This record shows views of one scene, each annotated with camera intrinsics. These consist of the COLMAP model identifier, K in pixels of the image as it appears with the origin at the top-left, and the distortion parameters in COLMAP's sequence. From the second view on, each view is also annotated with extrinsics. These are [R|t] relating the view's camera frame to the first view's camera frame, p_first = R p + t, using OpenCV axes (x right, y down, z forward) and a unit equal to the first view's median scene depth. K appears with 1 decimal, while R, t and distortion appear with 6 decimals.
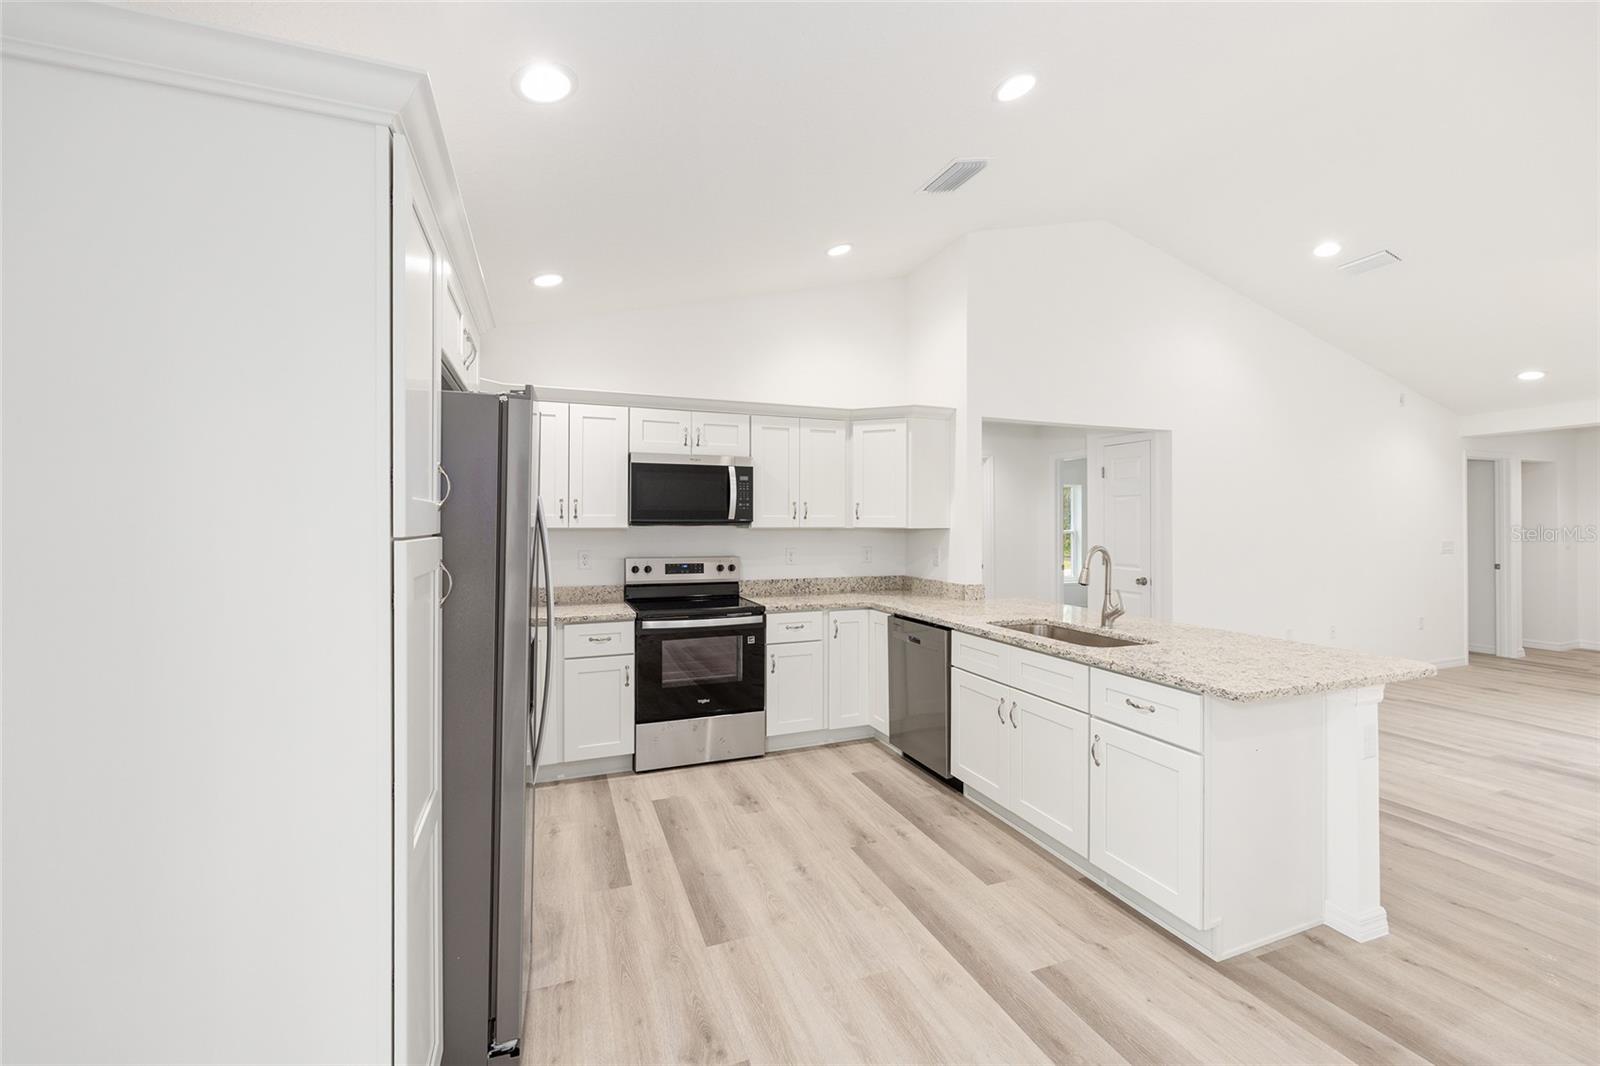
lens RADIAL K [[643.8, 0, 804.7], [0, 643.8, 521.9], [0, 0, 1]] dist [-0.002271, 0.001363]
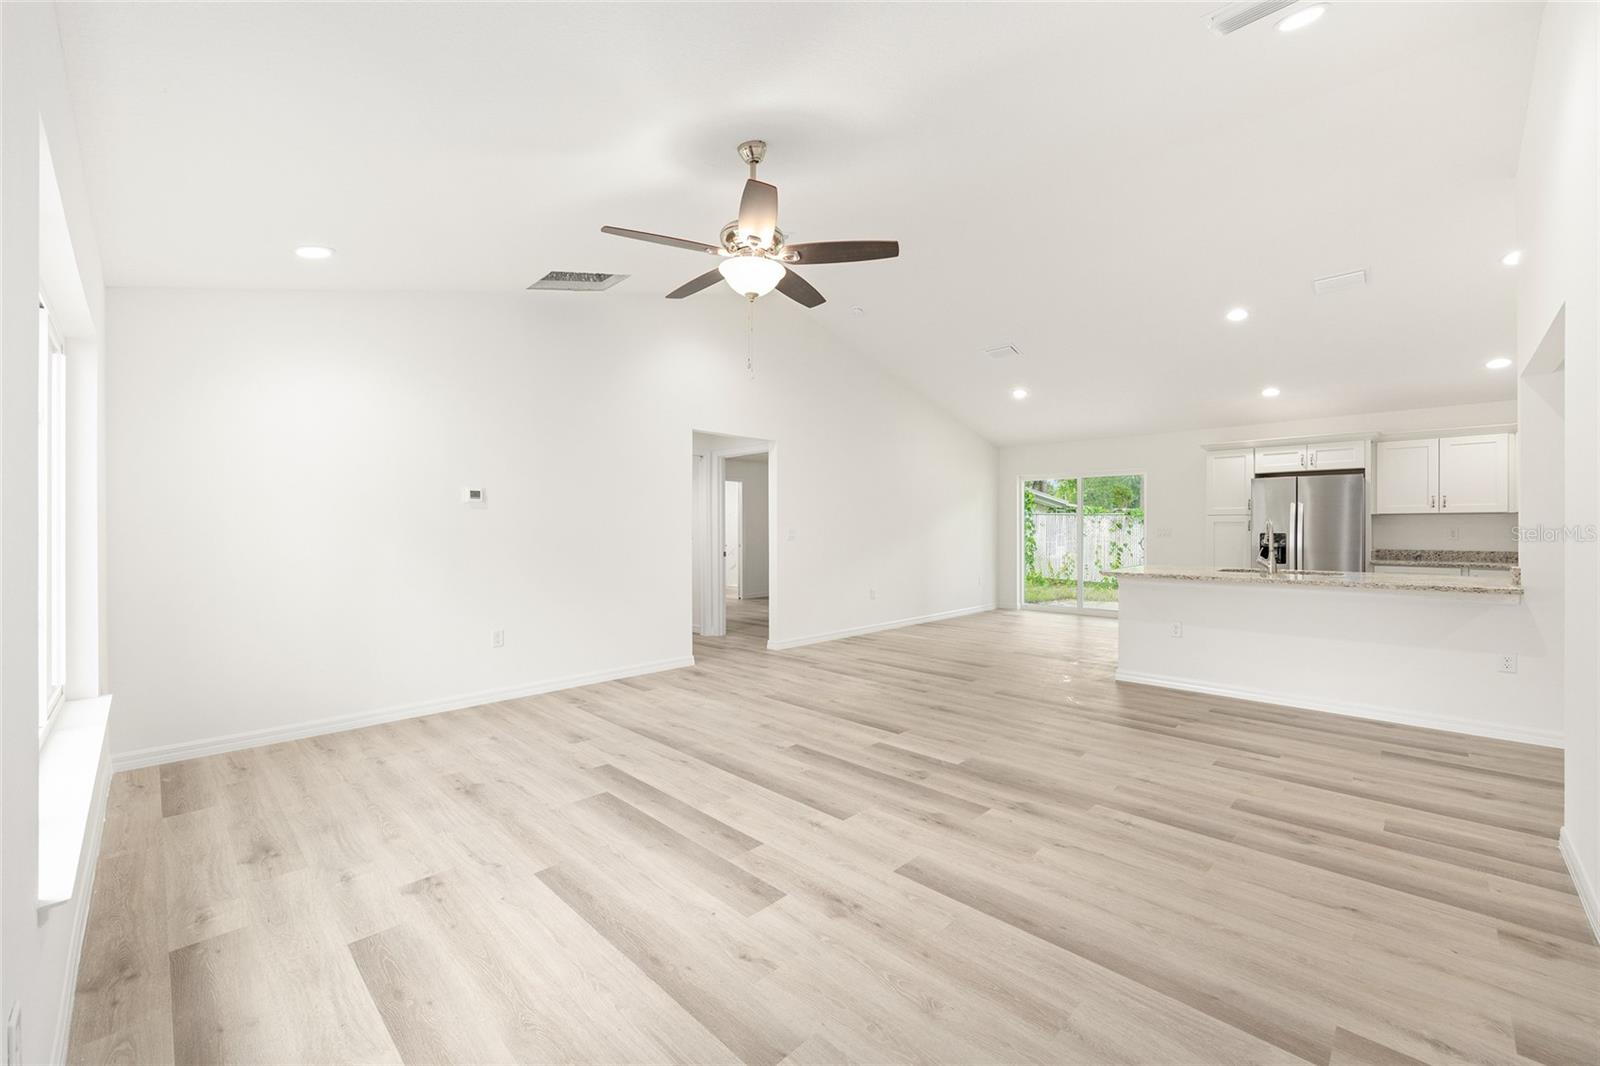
lens RADIAL K [[643.8, 0, 804.5], [0, 643.8, 526.9], [0, 0, 1]] dist [-0.002271, 0.001363]
pose [[-0.911573, 0.001574, -0.411135, 1.765987], [0.003107, 0.999990, -0.003062, 0.046181], [0.411127, -0.004069, -0.911569, 1.623404]]
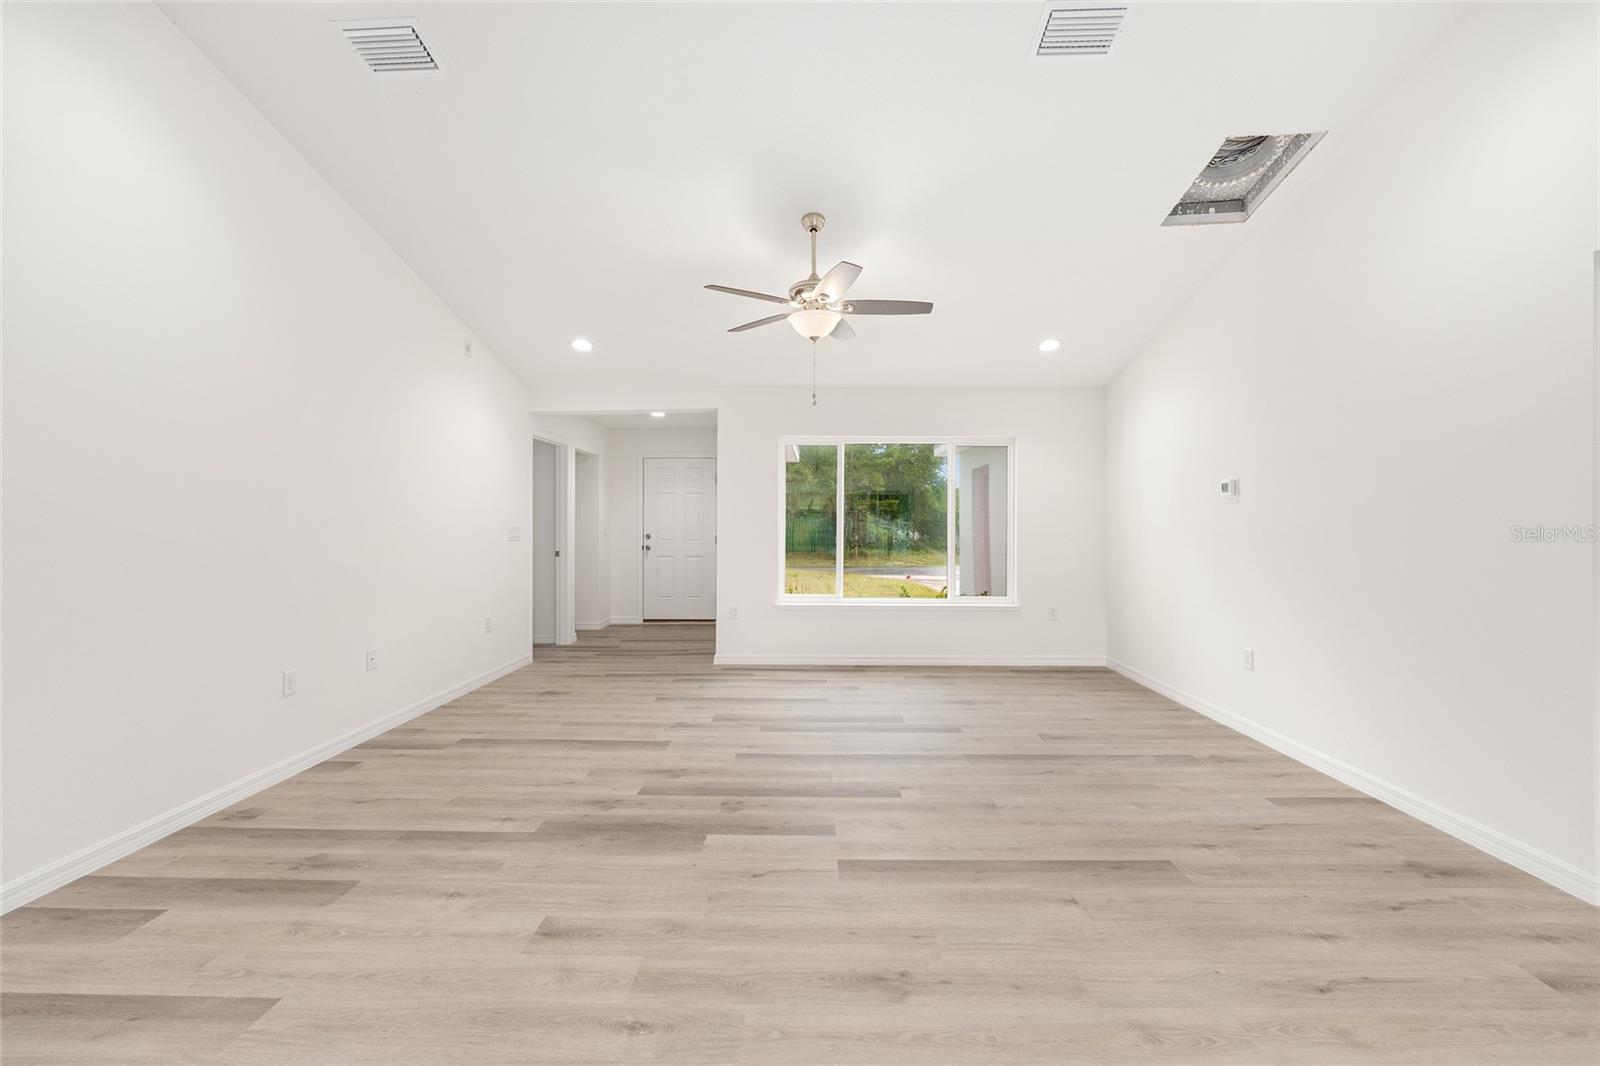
lens RADIAL K [[643.8, 0, 803.2], [0, 643.8, 524.6], [0, 0, 1]] dist [-0.002271, 0.001363]
pose [[0.385289, 0.003894, 0.922788, 0.579030], [-0.003503, 0.999990, -0.002757, 0.047047], [-0.922789, -0.002170, 0.385299, 0.506735]]
